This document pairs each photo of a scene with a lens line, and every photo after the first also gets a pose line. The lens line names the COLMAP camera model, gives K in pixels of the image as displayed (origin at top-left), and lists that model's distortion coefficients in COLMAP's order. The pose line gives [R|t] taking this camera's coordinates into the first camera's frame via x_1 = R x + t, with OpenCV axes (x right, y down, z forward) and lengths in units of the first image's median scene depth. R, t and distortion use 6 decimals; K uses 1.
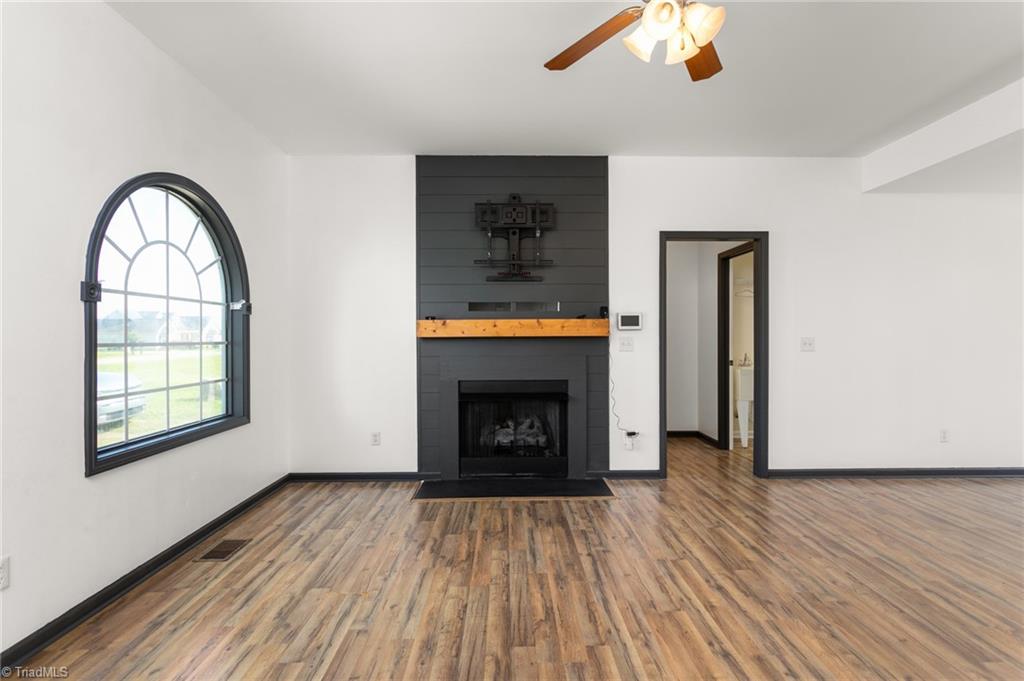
lens RADIAL K [[494.2, 0, 516.8], [0, 494.2, 333.9], [0, 0, 1]] dist [0.000782, 0.000742]
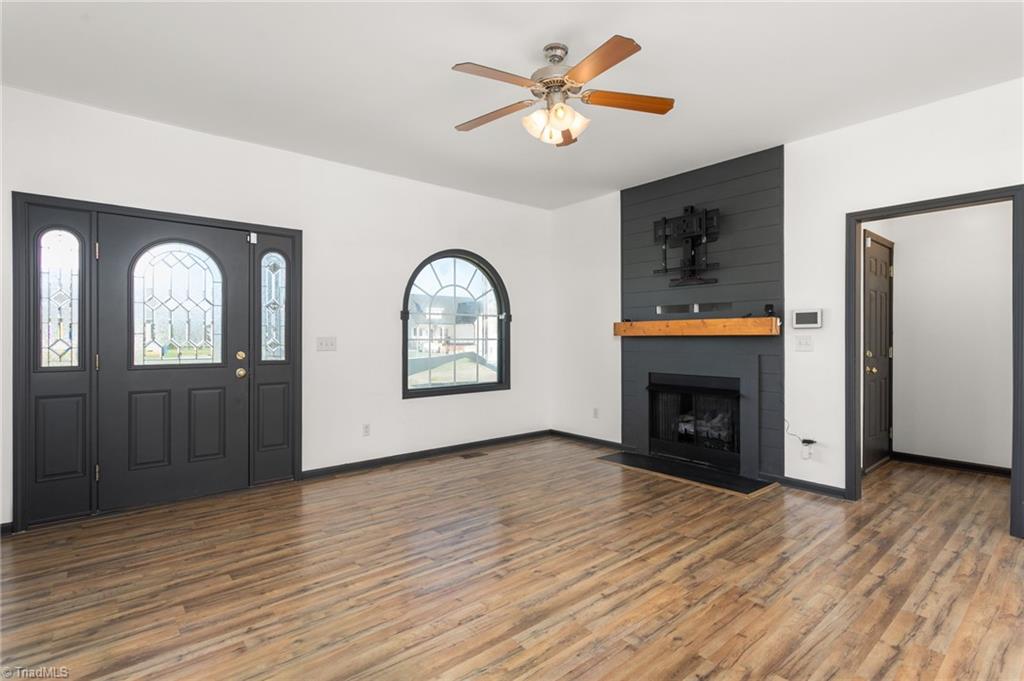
lens RADIAL K [[494.2, 0, 518.2], [0, 494.2, 339.9], [0, 0, 1]] dist [0.000782, 0.000742]
pose [[0.631266, 0.007536, -0.775530, 0.765845], [0.003938, 0.999909, 0.012921, -0.001210], [0.775557, -0.011211, 0.631178, 0.006181]]
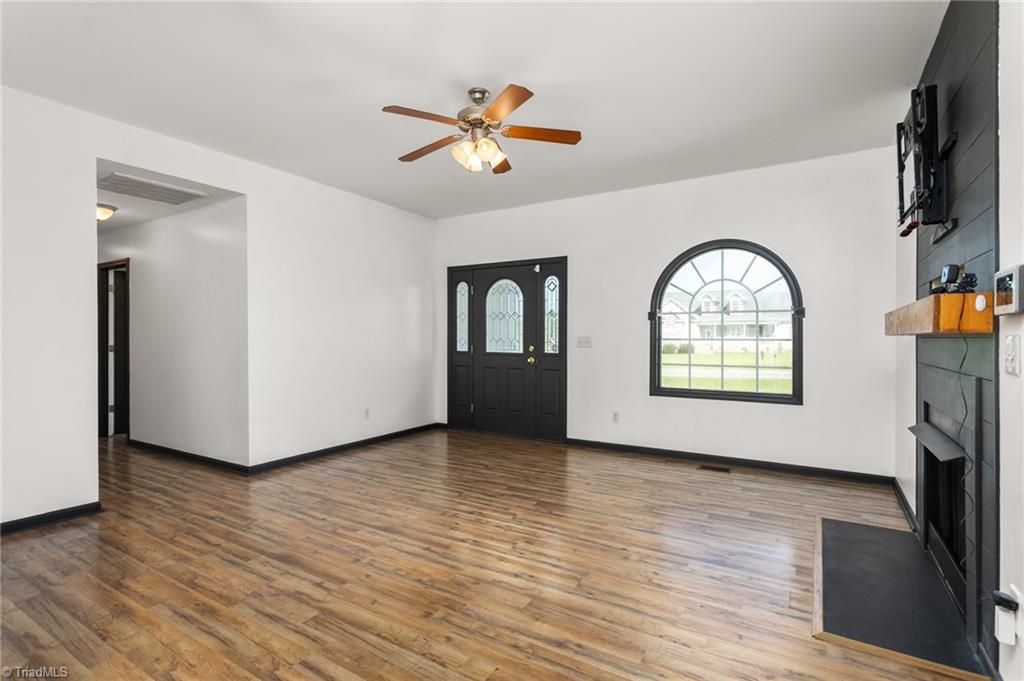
lens RADIAL K [[494.2, 0, 517.3], [0, 494.2, 339.2], [0, 0, 1]] dist [0.000782, 0.000742]
pose [[-0.544141, 0.007513, -0.838960, 0.933811], [0.005598, 0.999970, 0.005324, 0.005144], [0.838975, -0.001799, -0.544166, 1.142156]]
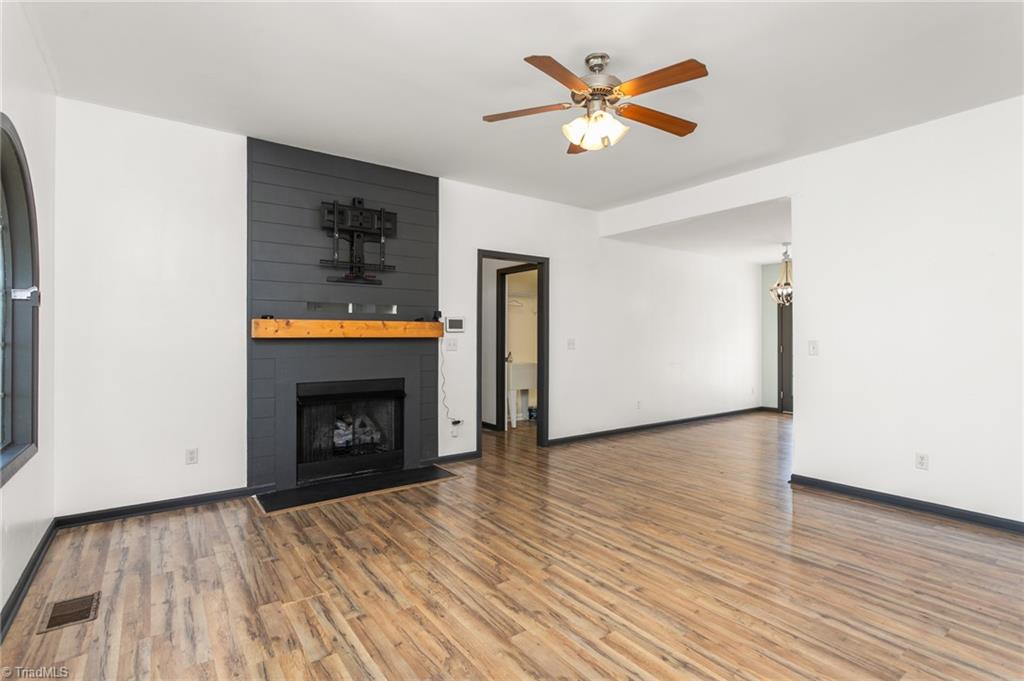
lens RADIAL K [[494.2, 0, 517.6], [0, 494.2, 337.3], [0, 0, 1]] dist [0.000782, 0.000742]
pose [[0.817832, 0.004359, 0.575441, -0.401573], [-0.005975, 0.999982, 0.000916, 0.002160], [-0.575426, -0.004187, 0.817843, -0.030889]]
